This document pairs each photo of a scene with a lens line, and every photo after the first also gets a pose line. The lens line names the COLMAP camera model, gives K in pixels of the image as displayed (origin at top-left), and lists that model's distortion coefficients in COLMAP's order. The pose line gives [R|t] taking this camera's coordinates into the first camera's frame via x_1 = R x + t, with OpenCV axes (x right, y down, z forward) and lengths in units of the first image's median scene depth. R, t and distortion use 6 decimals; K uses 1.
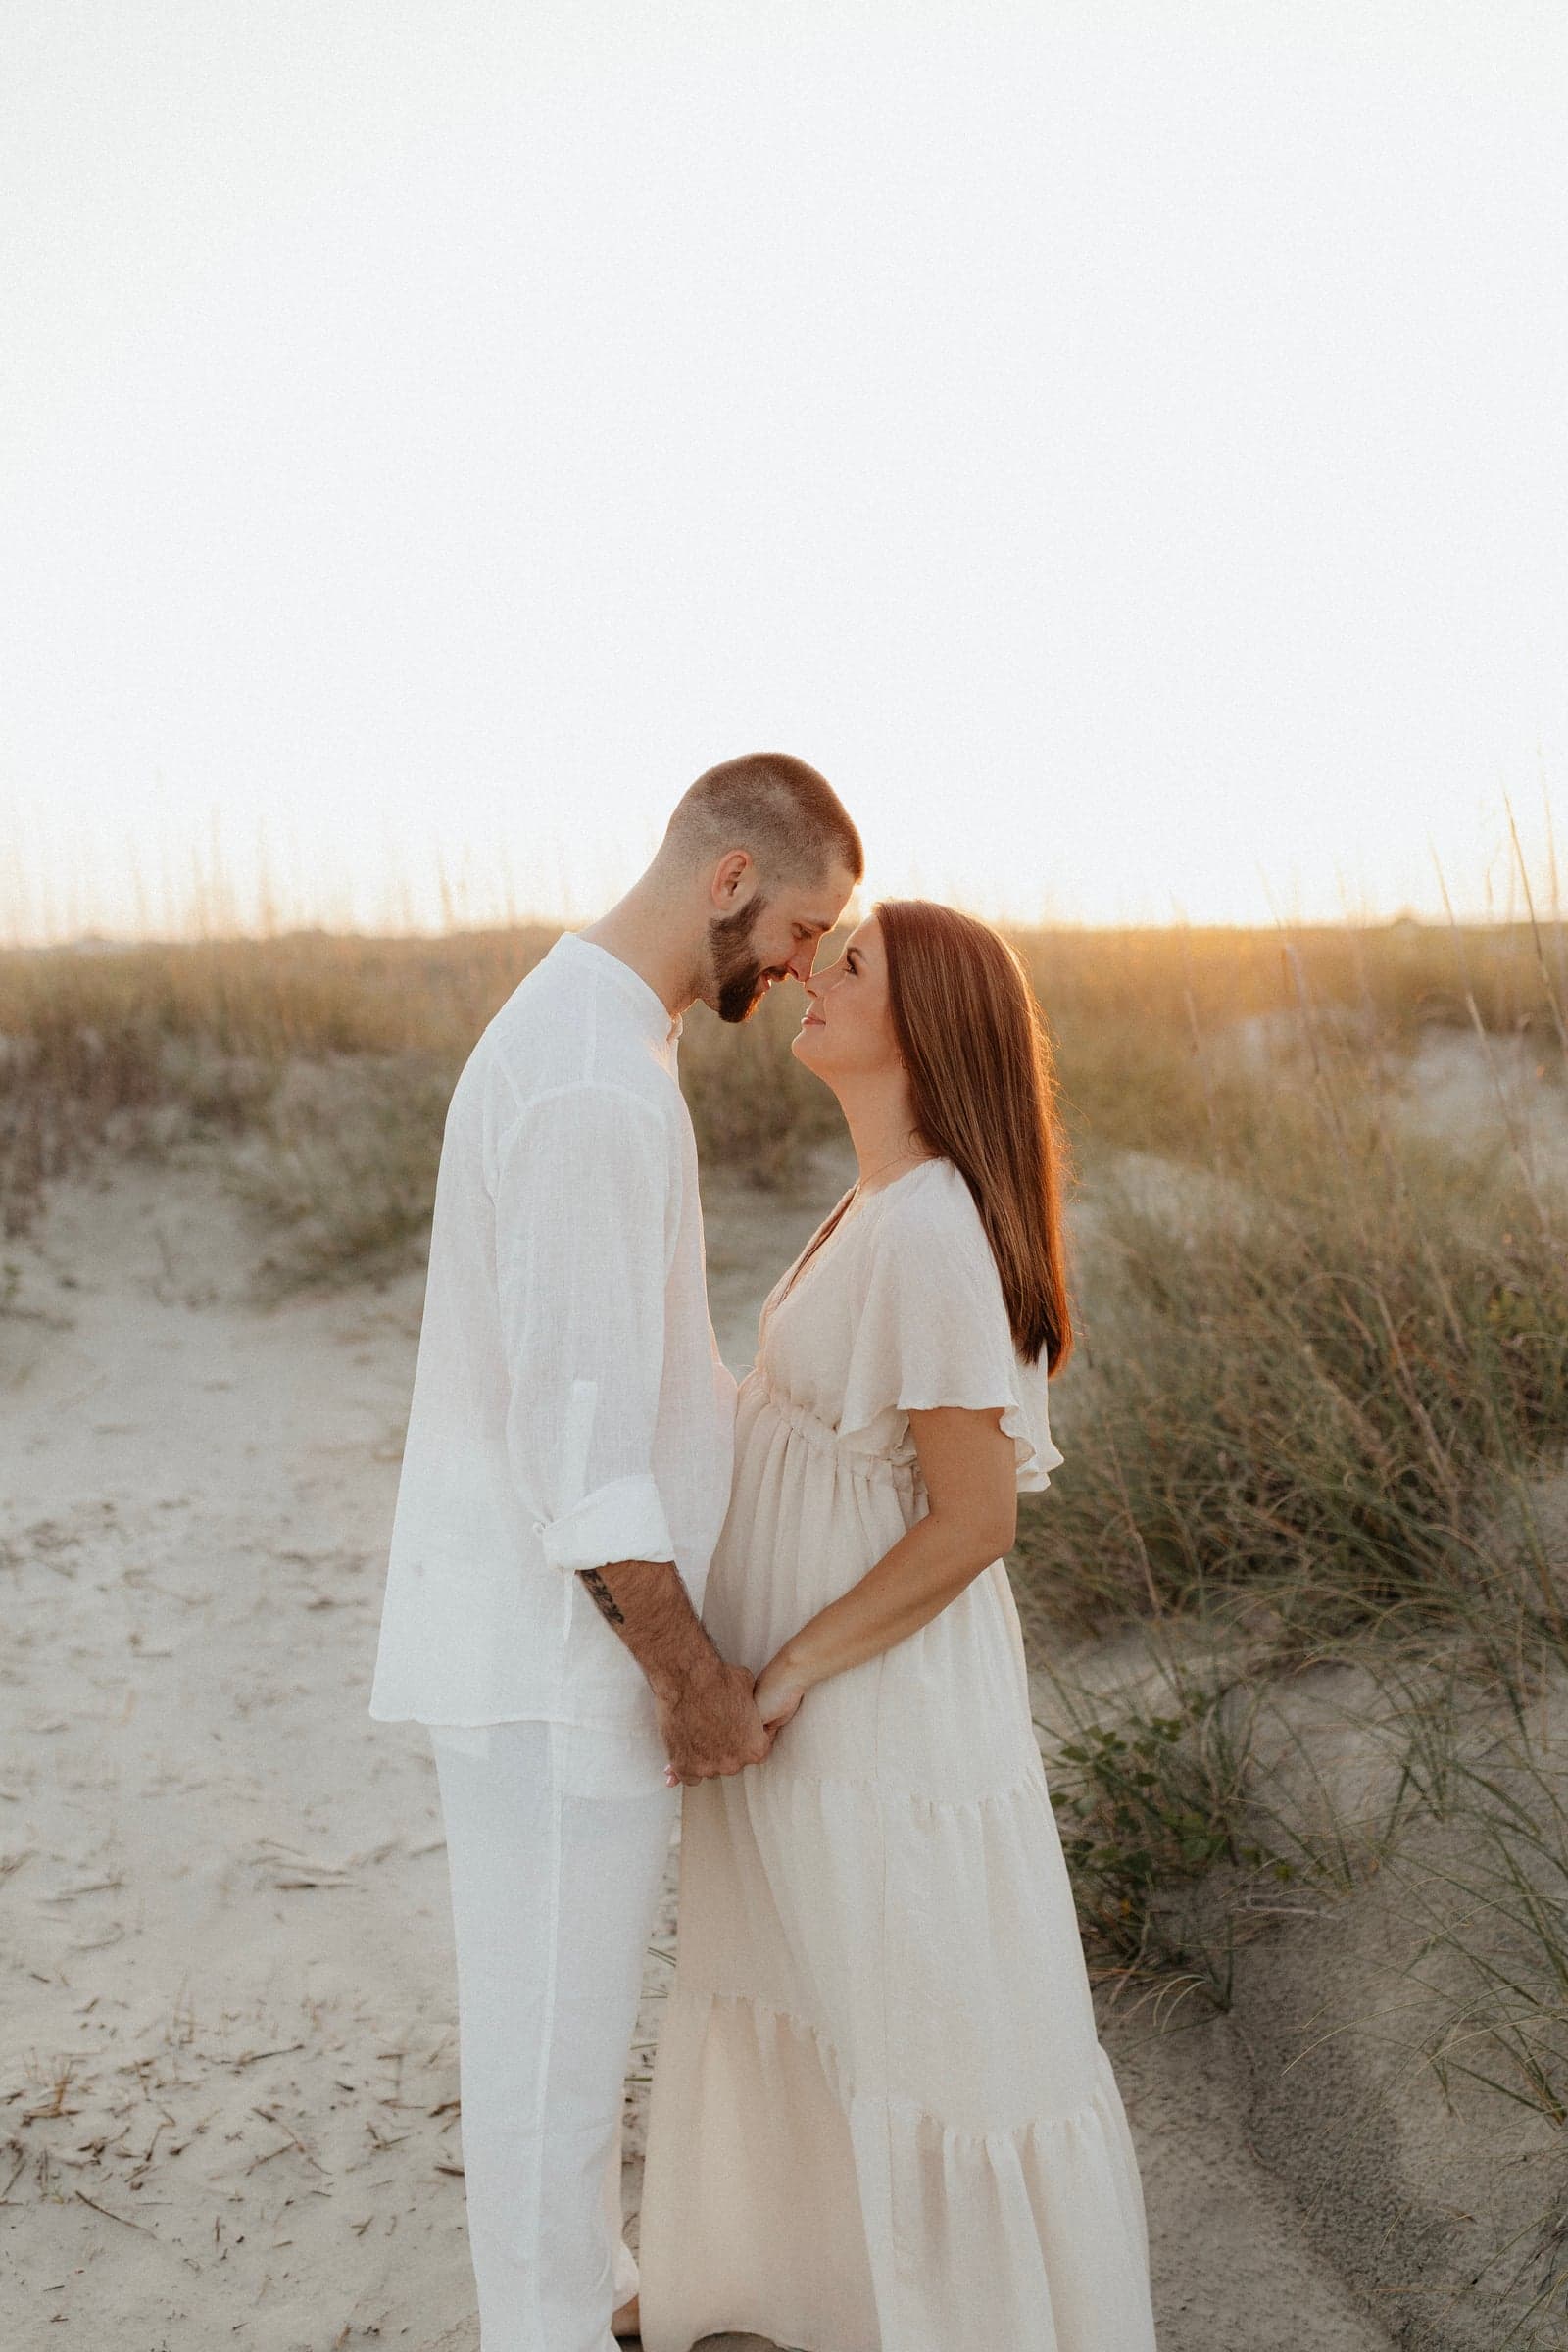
lens RADIAL K [[2126.6, 0, 789.5], [0, 2126.6, 1181.1], [0, 0, 1]] dist [0.006204, -0.004375]
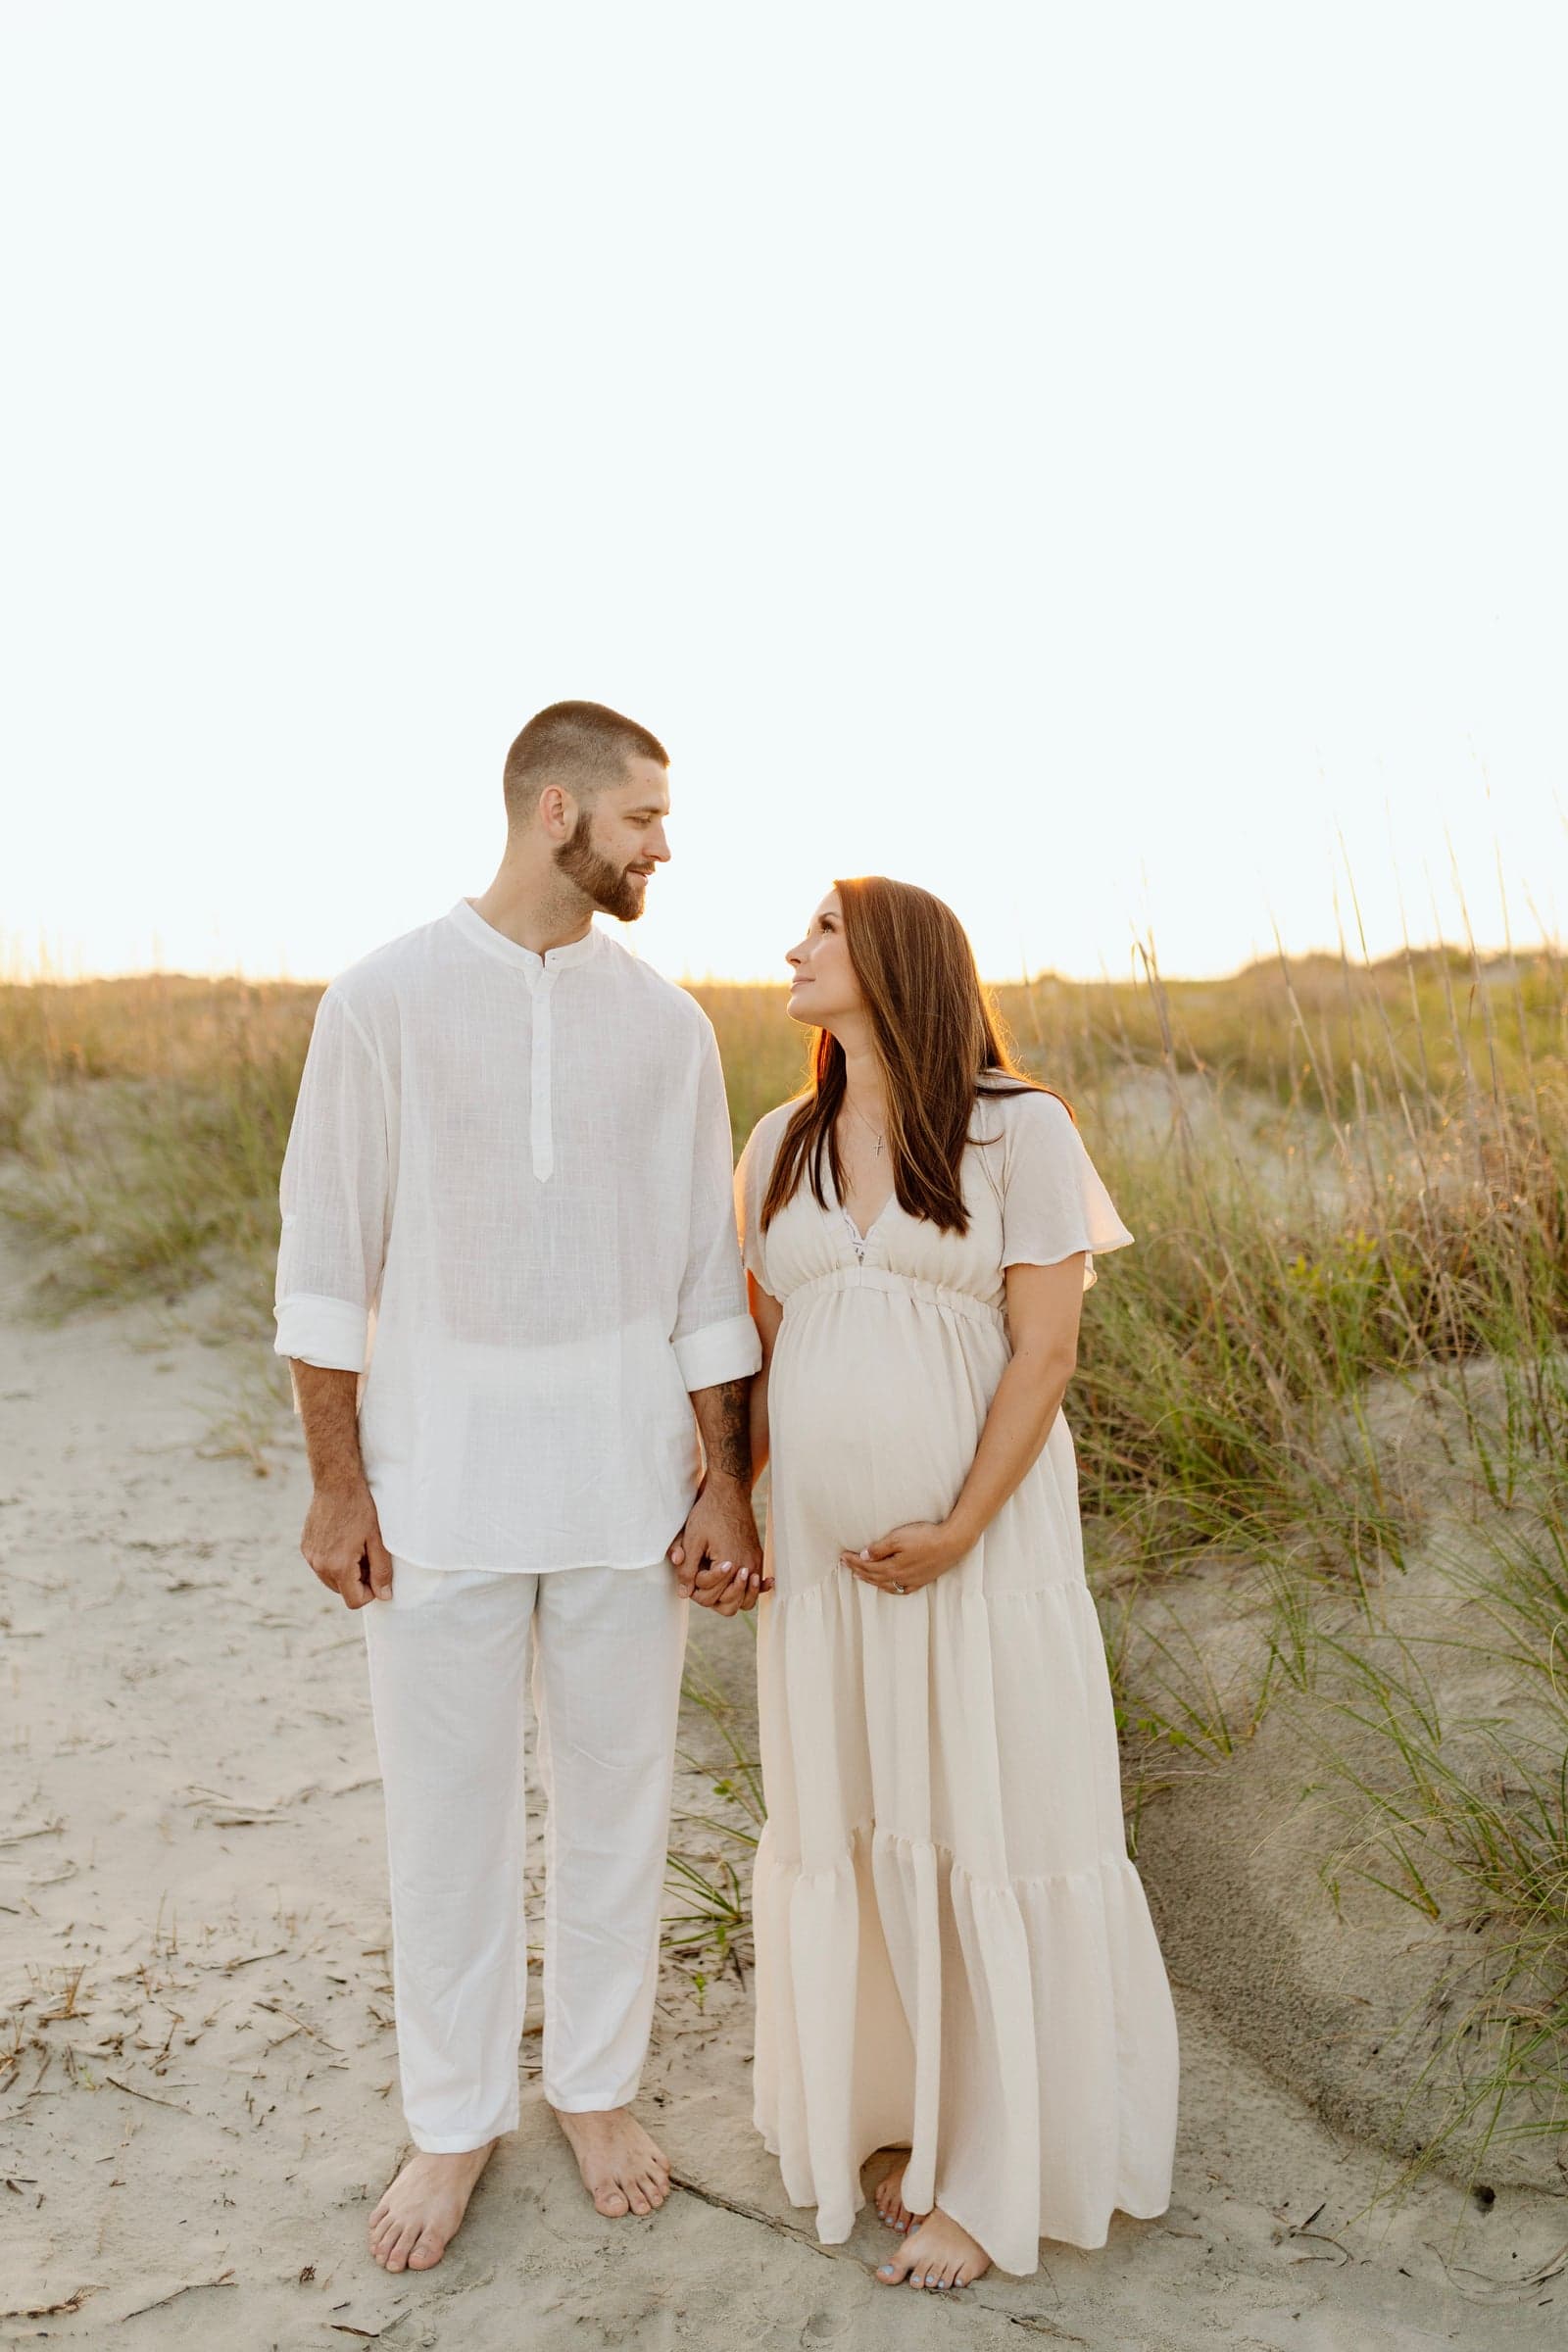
lens RADIAL K [[2126.6, 0, 775.9], [0, 2126.6, 1172.8], [0, 0, 1]] dist [0.006204, -0.004375]
pose [[0.988747, -0.003367, 0.149559, -0.135322], [0.007493, 0.999606, -0.027033, 0.044363], [-0.149410, 0.027849, 0.988383, -0.096205]]
